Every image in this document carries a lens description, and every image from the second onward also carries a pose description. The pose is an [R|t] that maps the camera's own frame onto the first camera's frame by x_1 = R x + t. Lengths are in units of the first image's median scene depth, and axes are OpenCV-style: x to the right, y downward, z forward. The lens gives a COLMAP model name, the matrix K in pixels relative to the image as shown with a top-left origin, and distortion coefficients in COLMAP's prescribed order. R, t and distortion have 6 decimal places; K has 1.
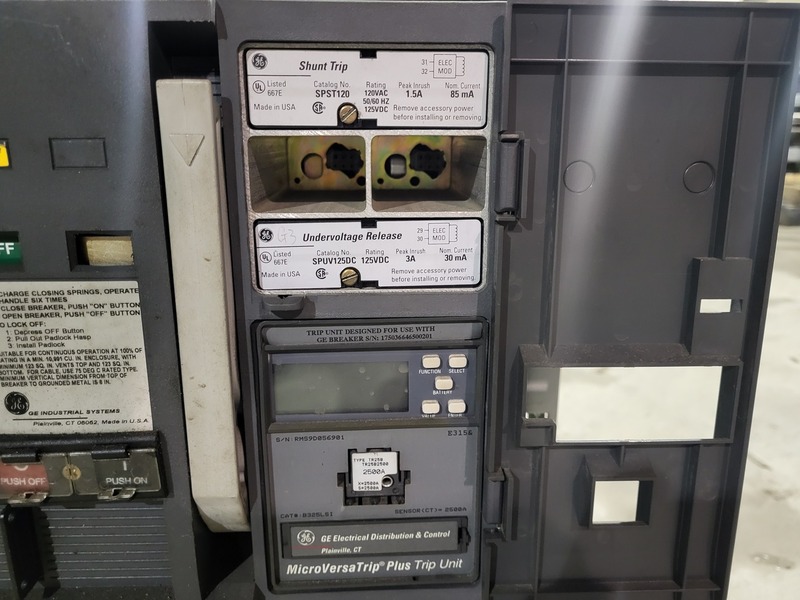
lens RADIAL K [[596.3, 0, 400.0], [0, 596.3, 300.0], [0, 0, 1]] dist [0.000898, 0.003517]
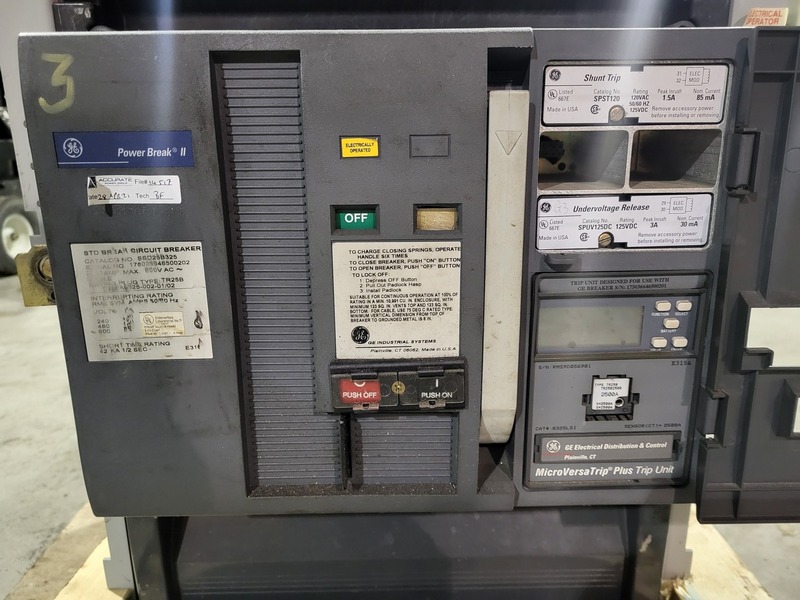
lens RADIAL K [[596.3, 0, 400.0], [0, 596.3, 300.0], [0, 0, 1]] dist [0.000898, 0.003517]
pose [[0.999422, -0.002290, -0.033924, -0.501771], [0.002657, 0.999938, 0.010782, 0.079832], [0.033897, -0.010866, 0.999366, -0.321888]]
